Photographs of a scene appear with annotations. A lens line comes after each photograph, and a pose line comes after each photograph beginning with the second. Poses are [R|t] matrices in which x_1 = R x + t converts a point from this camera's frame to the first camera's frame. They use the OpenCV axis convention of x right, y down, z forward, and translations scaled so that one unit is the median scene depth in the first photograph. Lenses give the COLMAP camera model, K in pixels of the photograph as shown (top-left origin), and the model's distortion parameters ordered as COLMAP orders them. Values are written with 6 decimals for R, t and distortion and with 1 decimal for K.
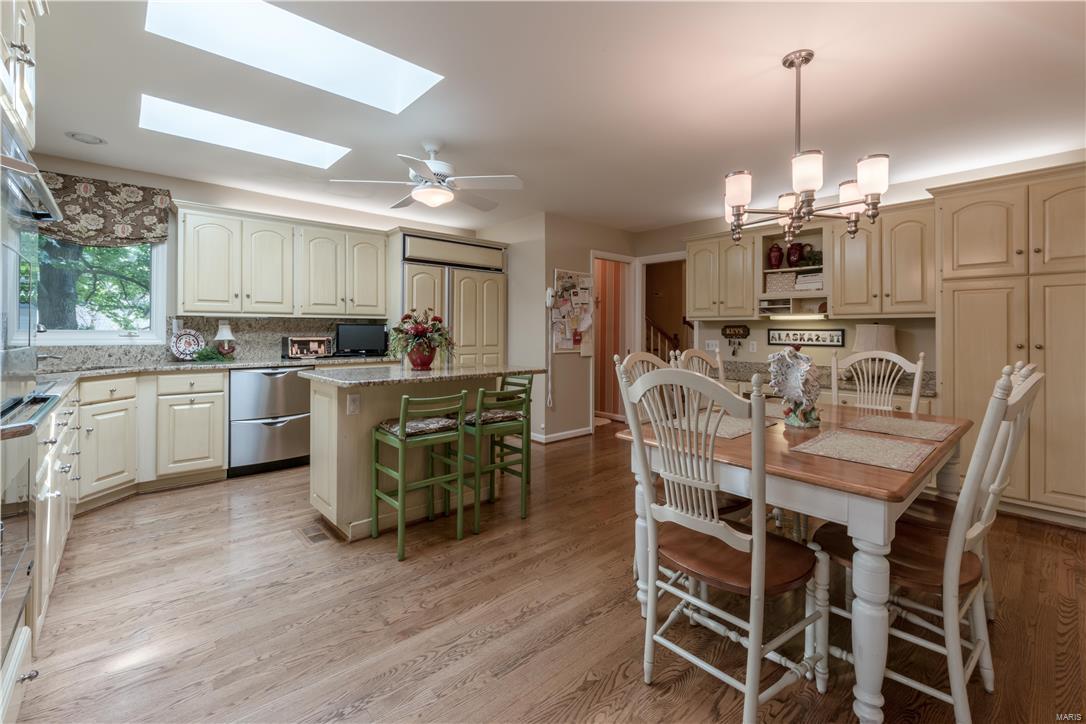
lens RADIAL K [[464.8, 0, 554.2], [0, 464.8, 329.6], [0, 0, 1]] dist [-0.000174, -0.000027]
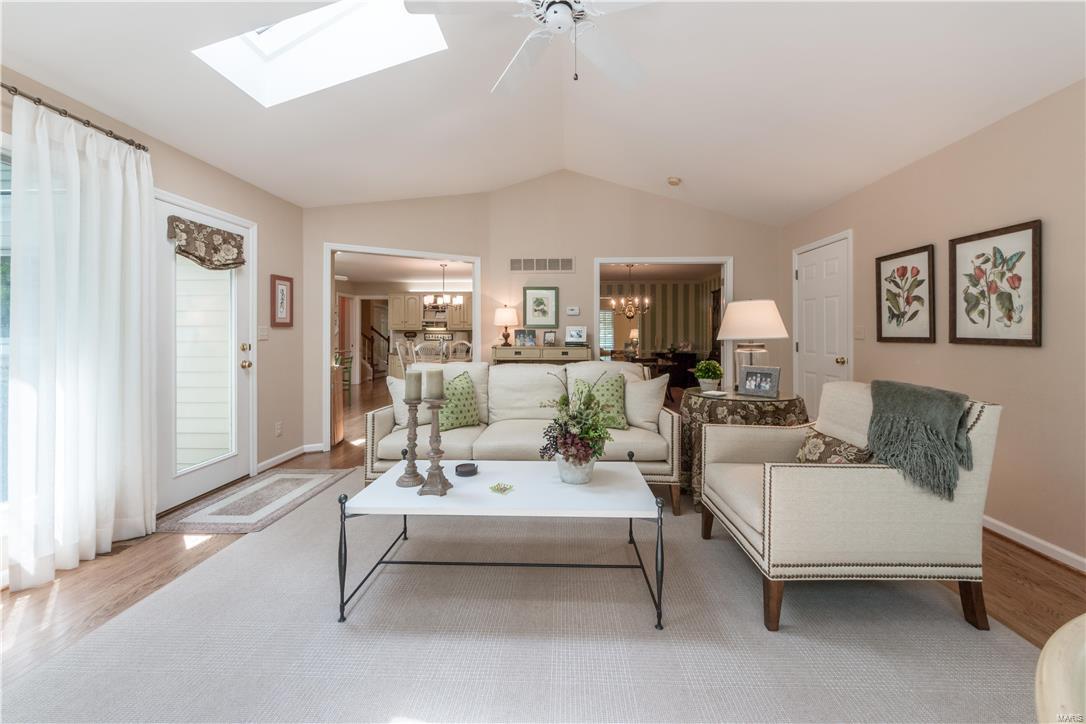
lens RADIAL K [[415.7, 0, 548.0], [0, 415.7, 334.1], [0, 0, 1]] dist [-0.001448, -0.000514]
pose [[0.690218, -0.001535, 0.723600, -0.702822], [-0.002207, 0.999989, 0.004227, -0.010063], [-0.723598, -0.004515, 0.690206, -1.014376]]
